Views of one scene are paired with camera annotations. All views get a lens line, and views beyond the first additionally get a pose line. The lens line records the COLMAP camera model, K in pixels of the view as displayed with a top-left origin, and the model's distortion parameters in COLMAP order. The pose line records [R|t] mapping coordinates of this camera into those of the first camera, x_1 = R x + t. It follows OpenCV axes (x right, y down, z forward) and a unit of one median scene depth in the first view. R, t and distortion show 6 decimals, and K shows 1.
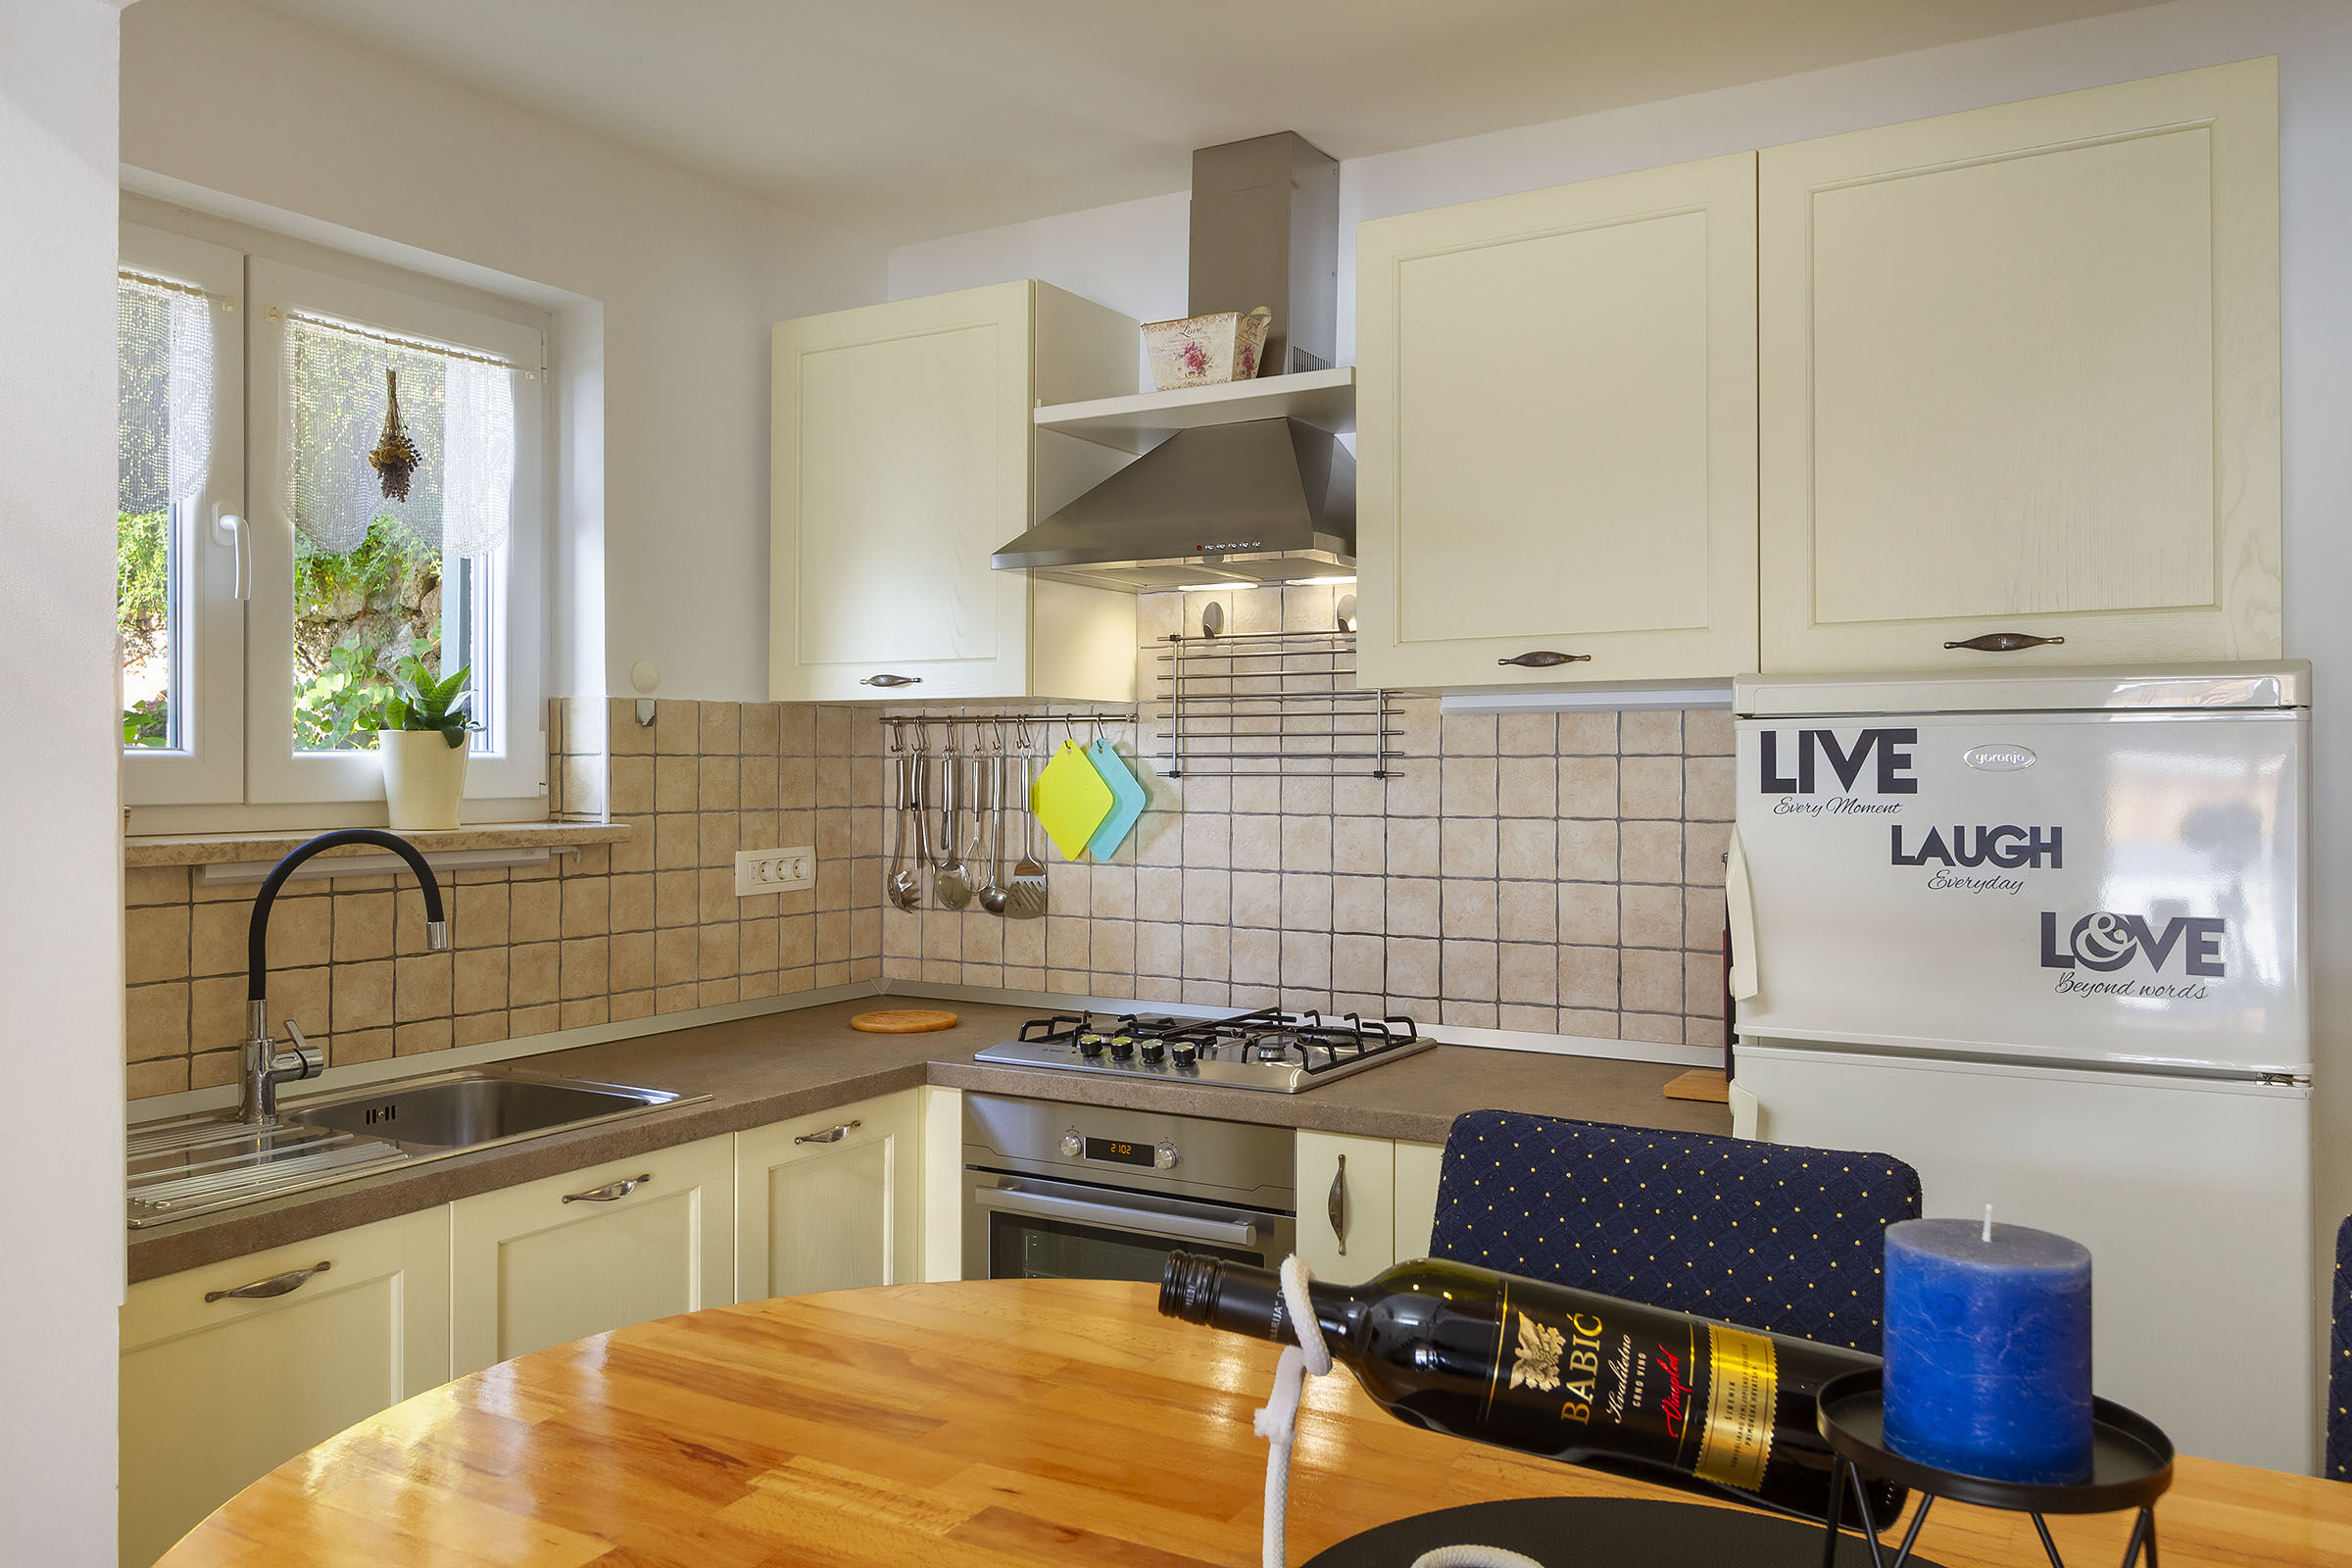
lens RADIAL K [[1733.9, 0, 1154.5], [0, 1733.9, 761.6], [0, 0, 1]] dist [0.007618, -0.004141]
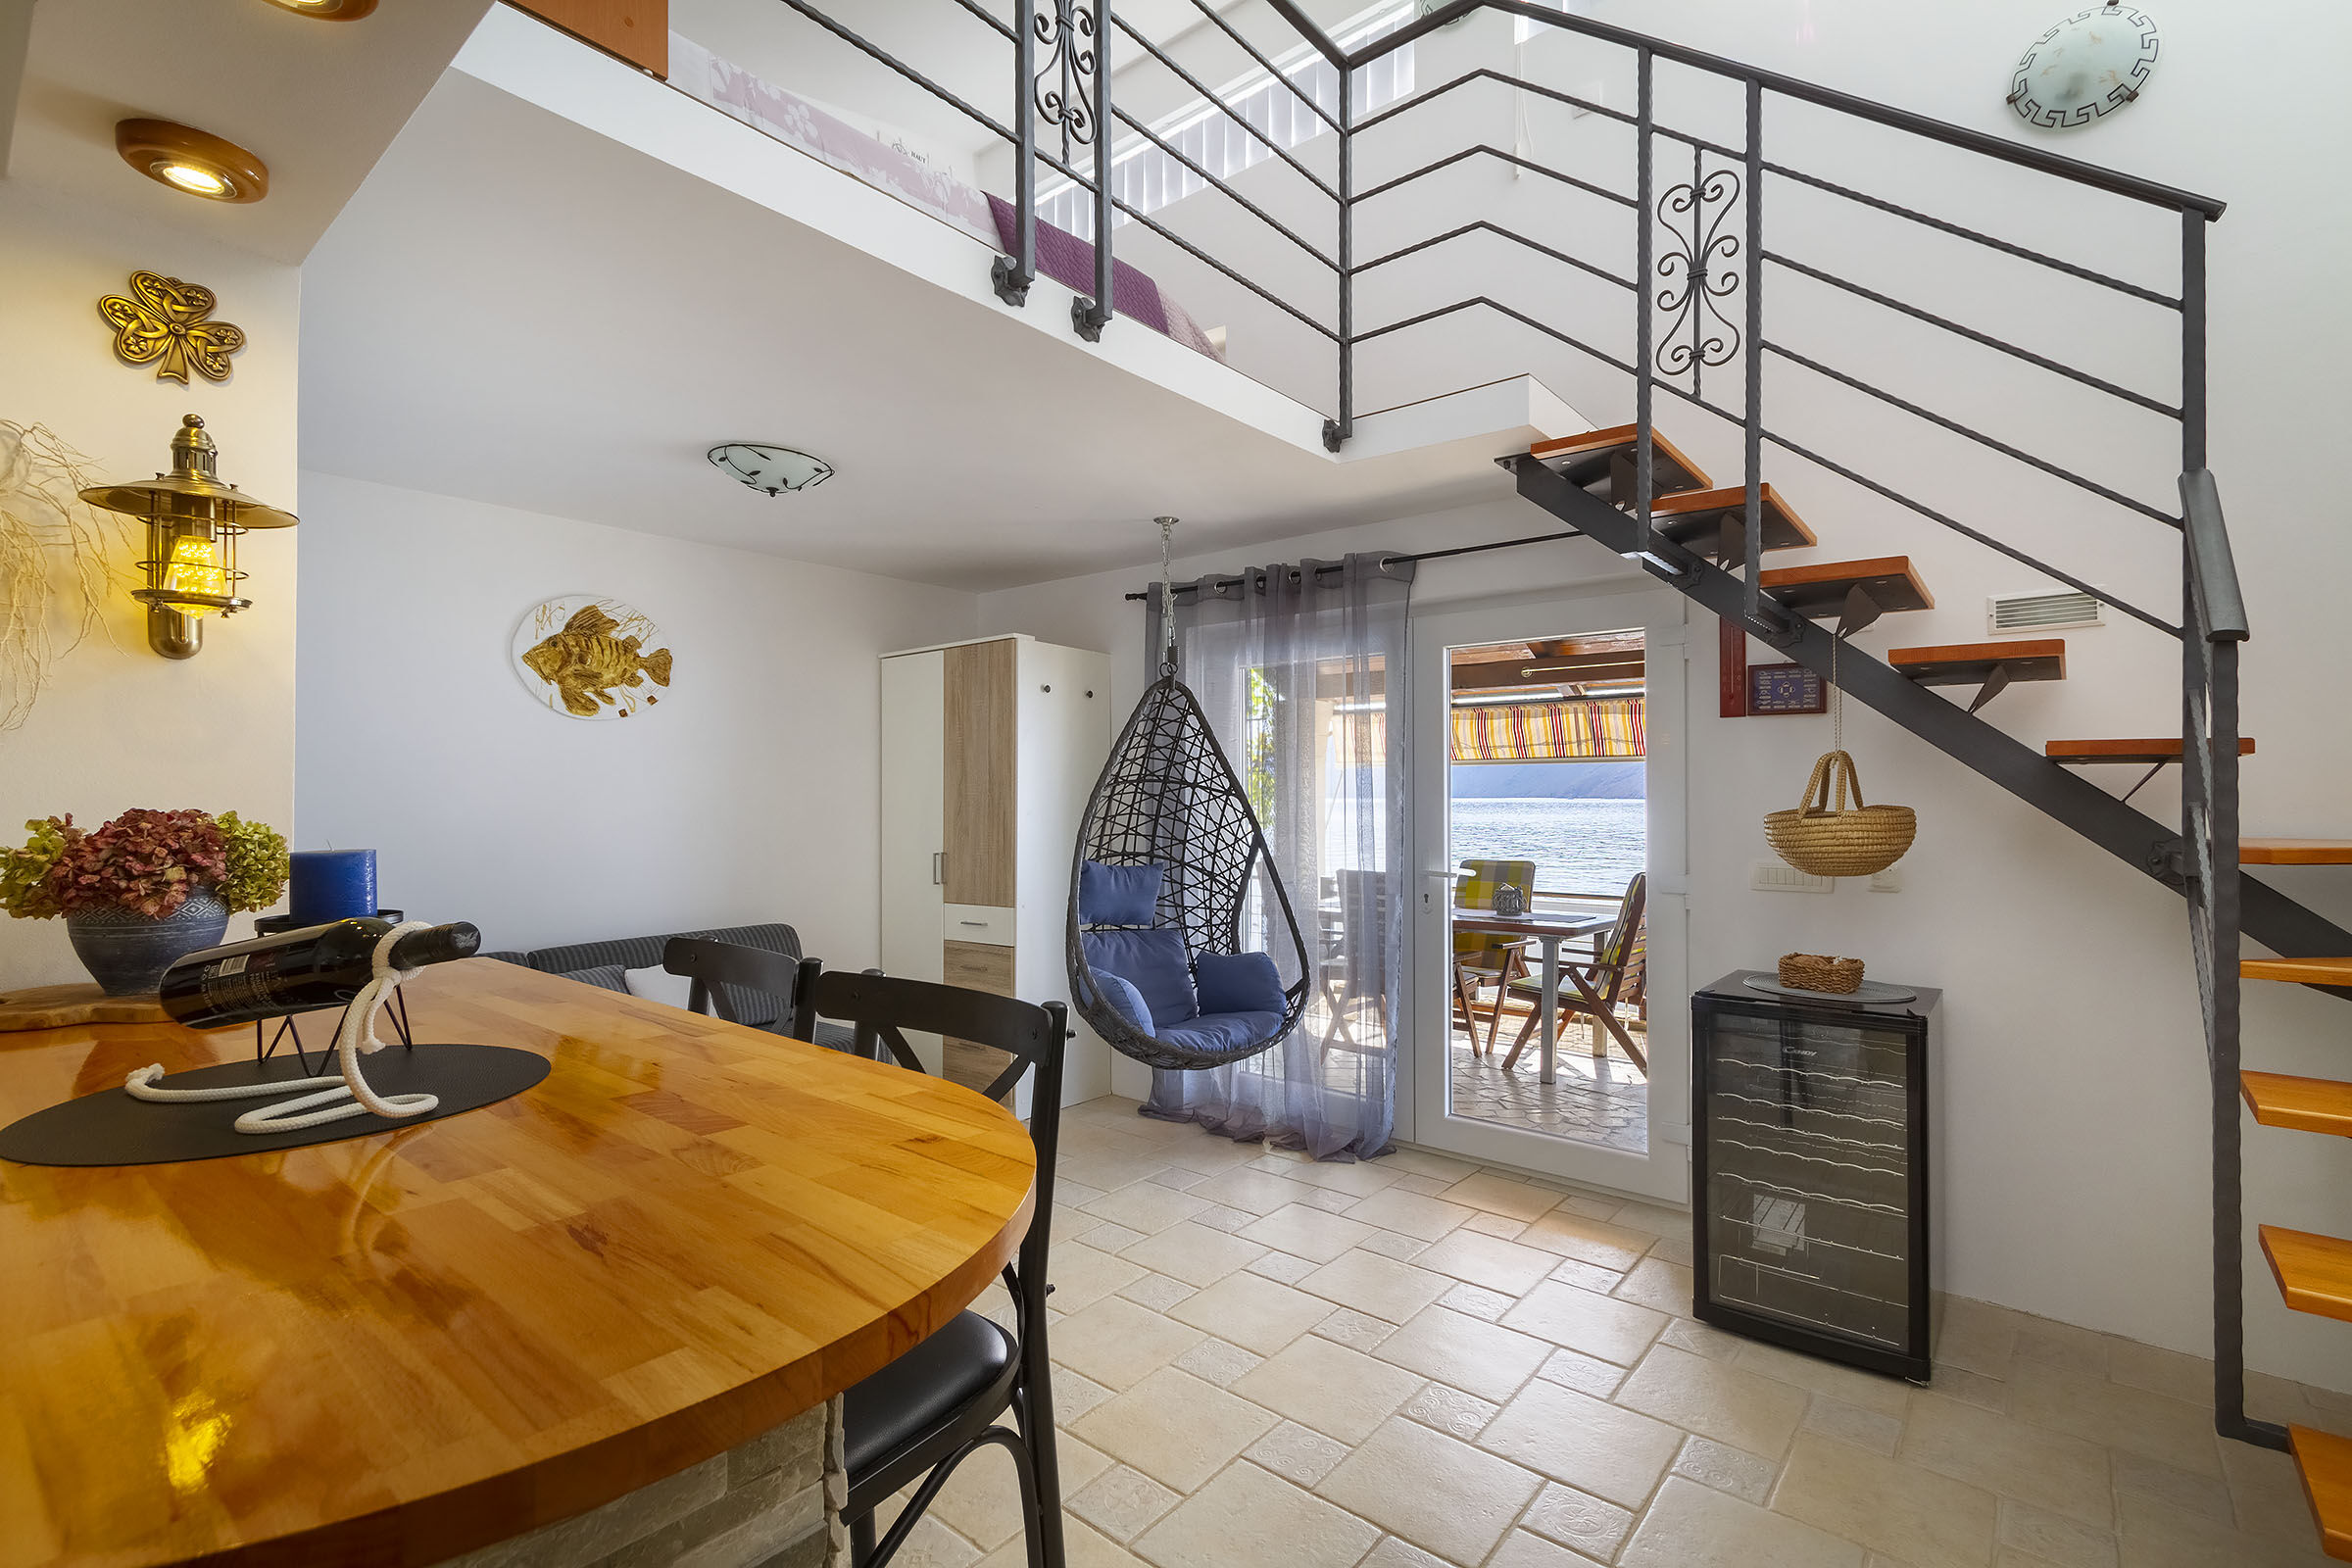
lens RADIAL K [[1071.7, 0, 1174.8], [0, 1071.7, 802.3], [0, 0, 1]] dist [0.002217, -0.000533]
pose [[-0.987747, -0.000793, 0.156061, -0.245459], [0.000160, 0.999981, 0.006093, 0.040642], [-0.156063, 0.006043, -0.987729, 0.542641]]
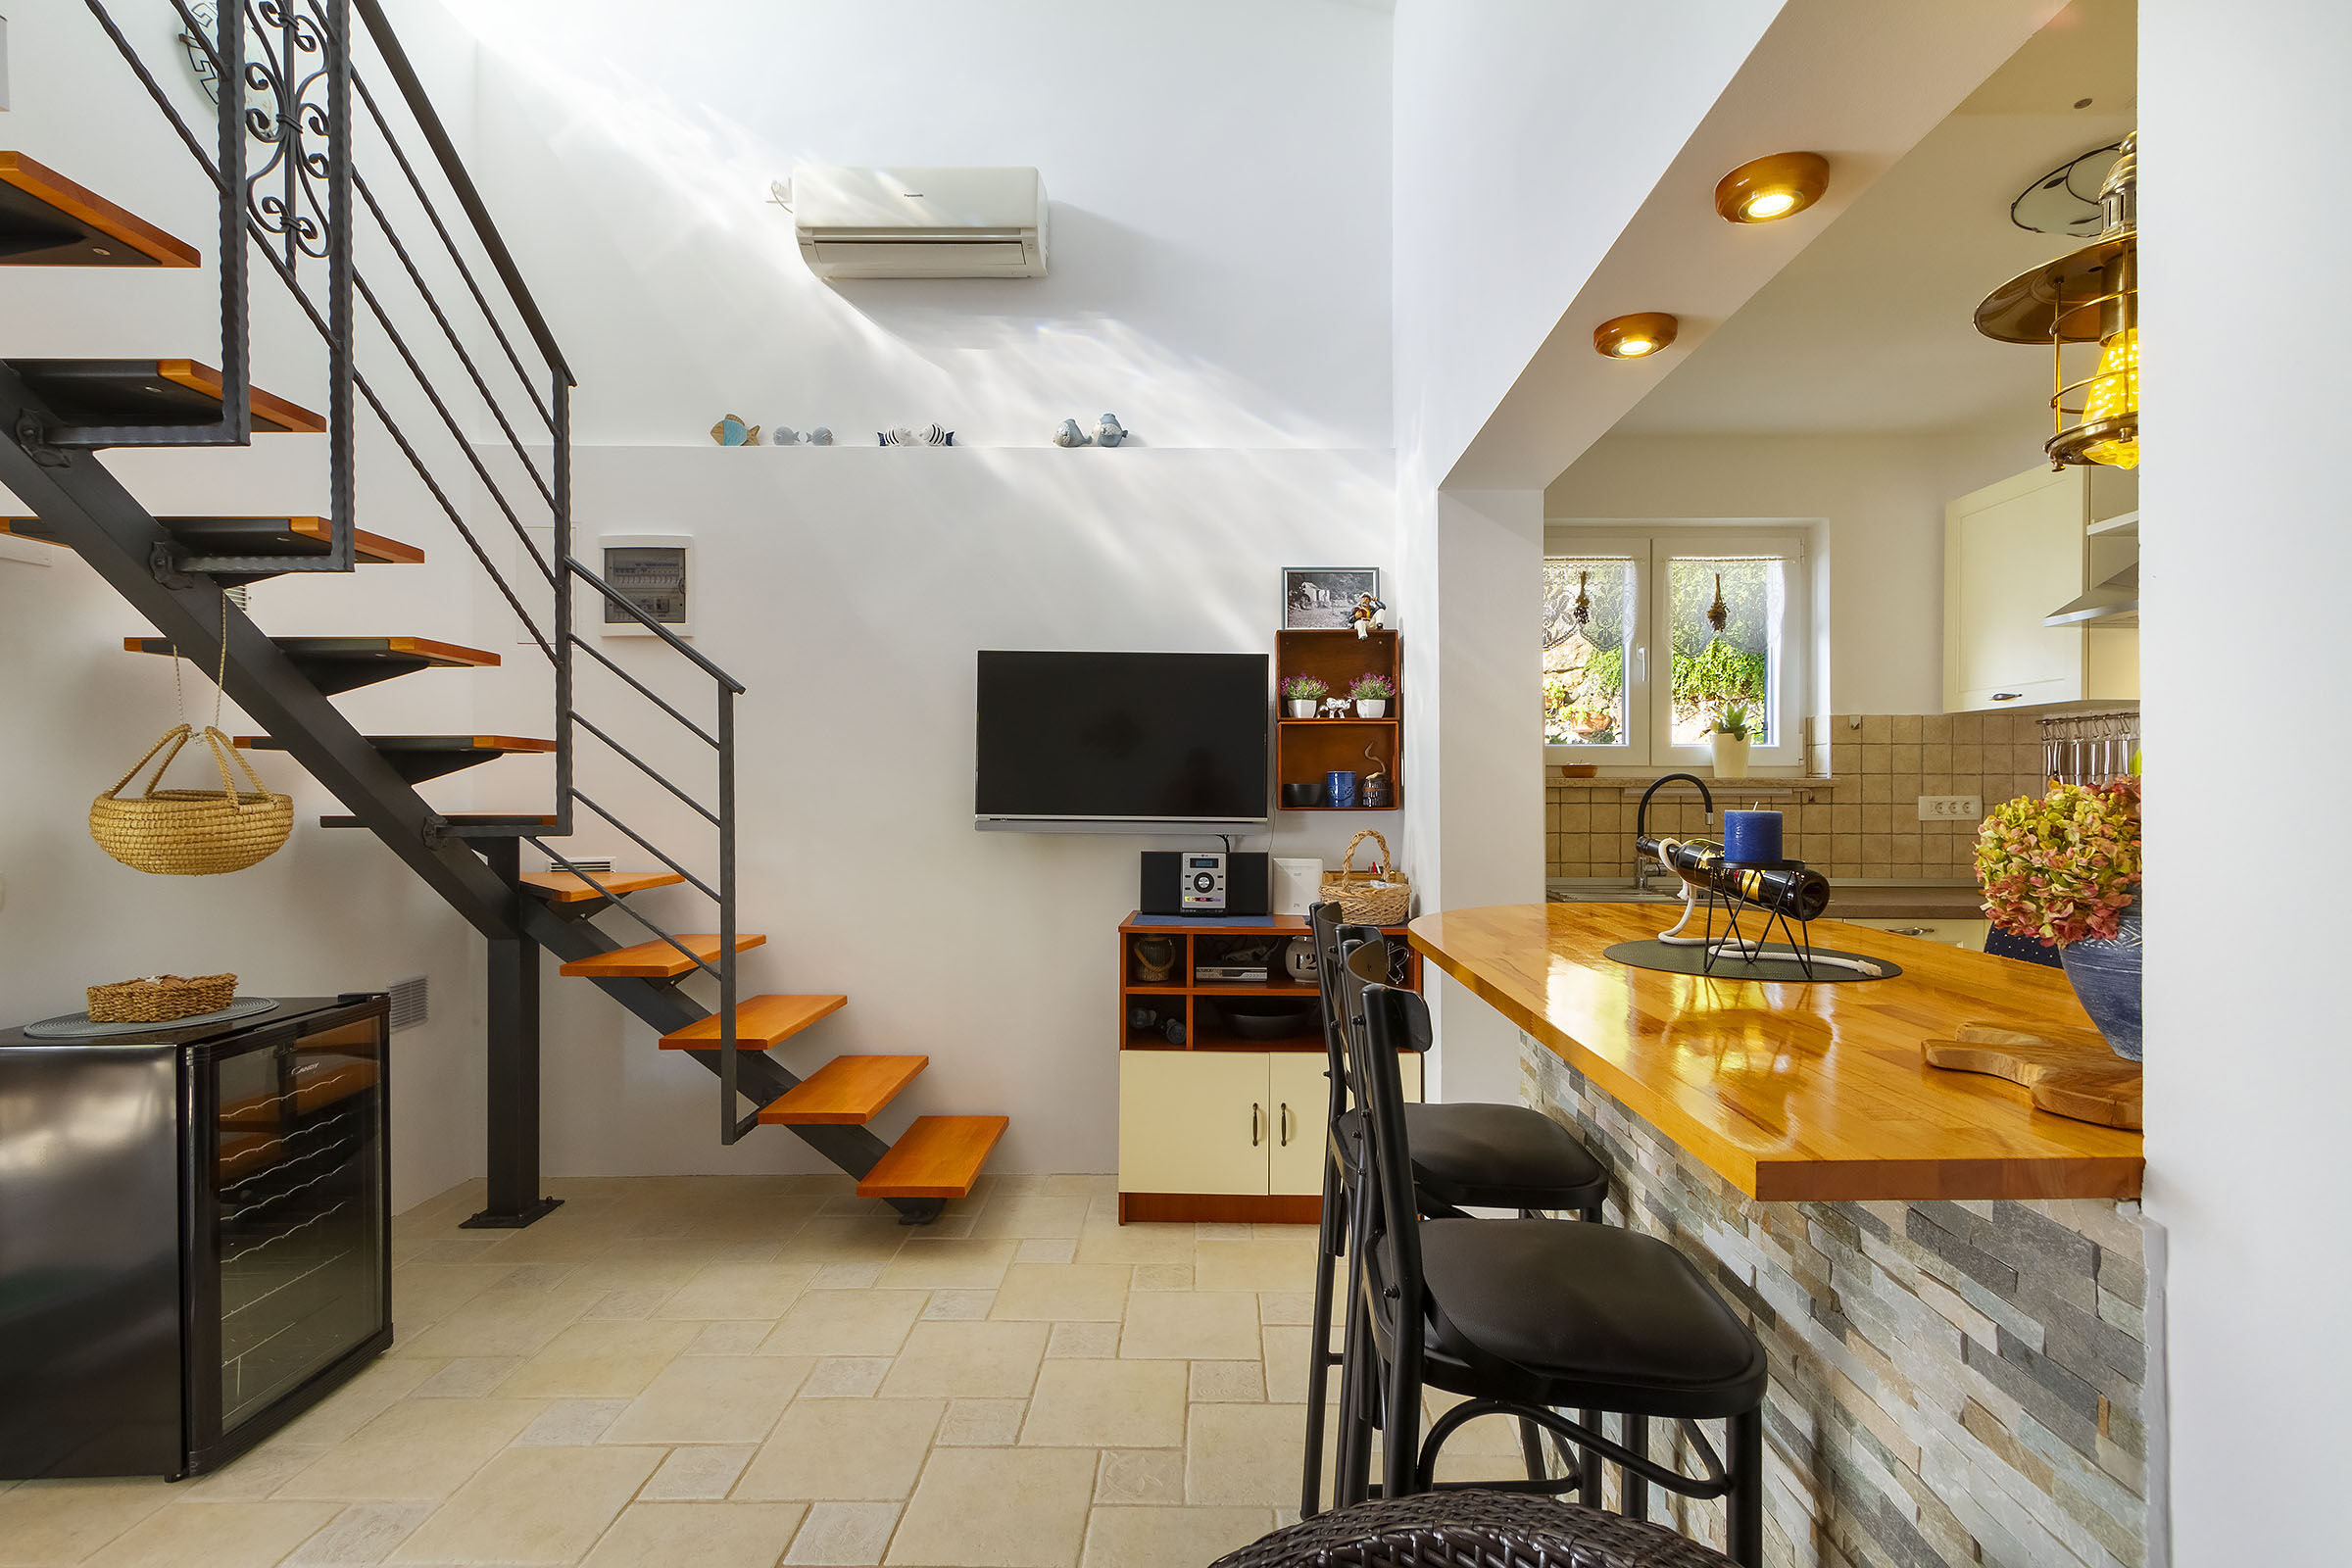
lens RADIAL K [[1071.7, 0, 1218.0], [0, 1071.7, 794.1], [0, 0, 1]] dist [0.002217, -0.000533]
pose [[0.515978, 0.003606, -0.856594, 0.401844], [0.000925, 0.999988, 0.004767, 0.050053], [0.856602, -0.003252, 0.515968, -0.258195]]
